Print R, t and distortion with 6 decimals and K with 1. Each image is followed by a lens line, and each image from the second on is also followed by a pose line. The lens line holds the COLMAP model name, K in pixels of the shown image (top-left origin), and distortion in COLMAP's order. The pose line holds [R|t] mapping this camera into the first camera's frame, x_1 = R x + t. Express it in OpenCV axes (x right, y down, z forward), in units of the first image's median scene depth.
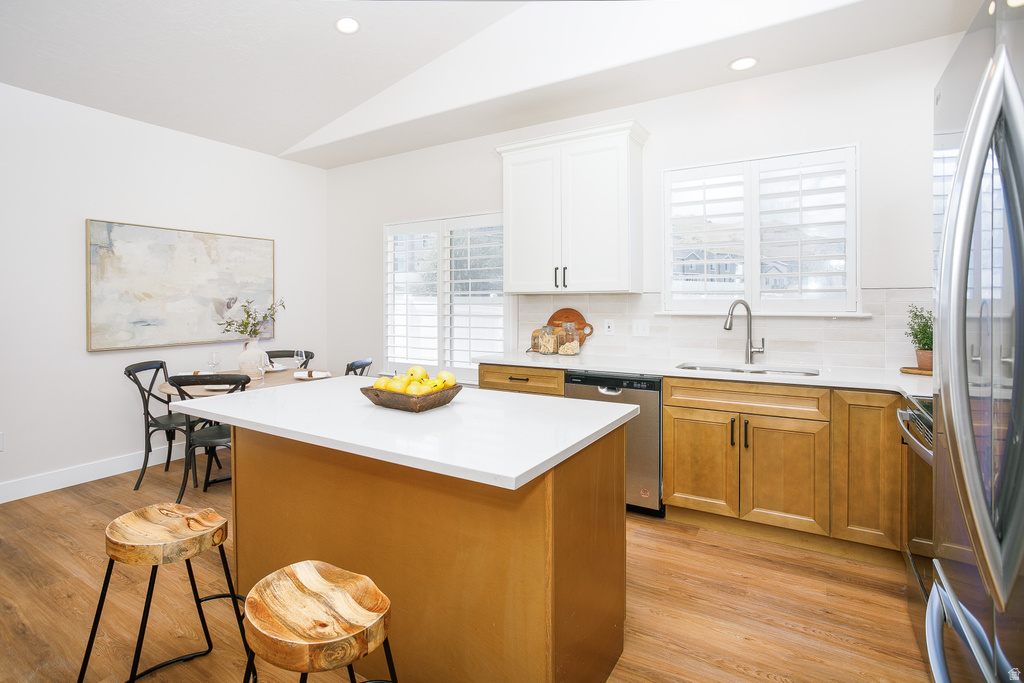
lens RADIAL K [[506.0, 0, 506.1], [0, 506.0, 307.7], [0, 0, 1]] dist [-0.011951, 0.014983]
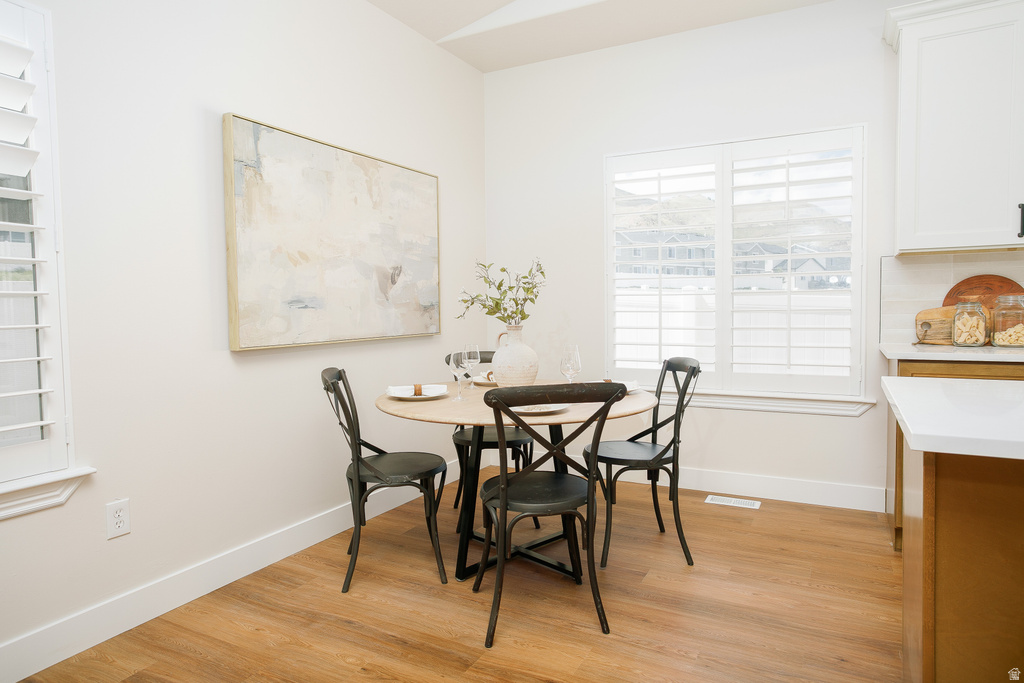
lens RADIAL K [[623.7, 0, 516.2], [0, 623.7, 336.4], [0, 0, 1]] dist [0.008614, 0.014829]
pose [[0.995854, -0.013088, 0.090020, -0.554965], [0.009417, 0.999111, 0.041090, 0.042266], [-0.090477, -0.040072, 0.995092, 0.268607]]
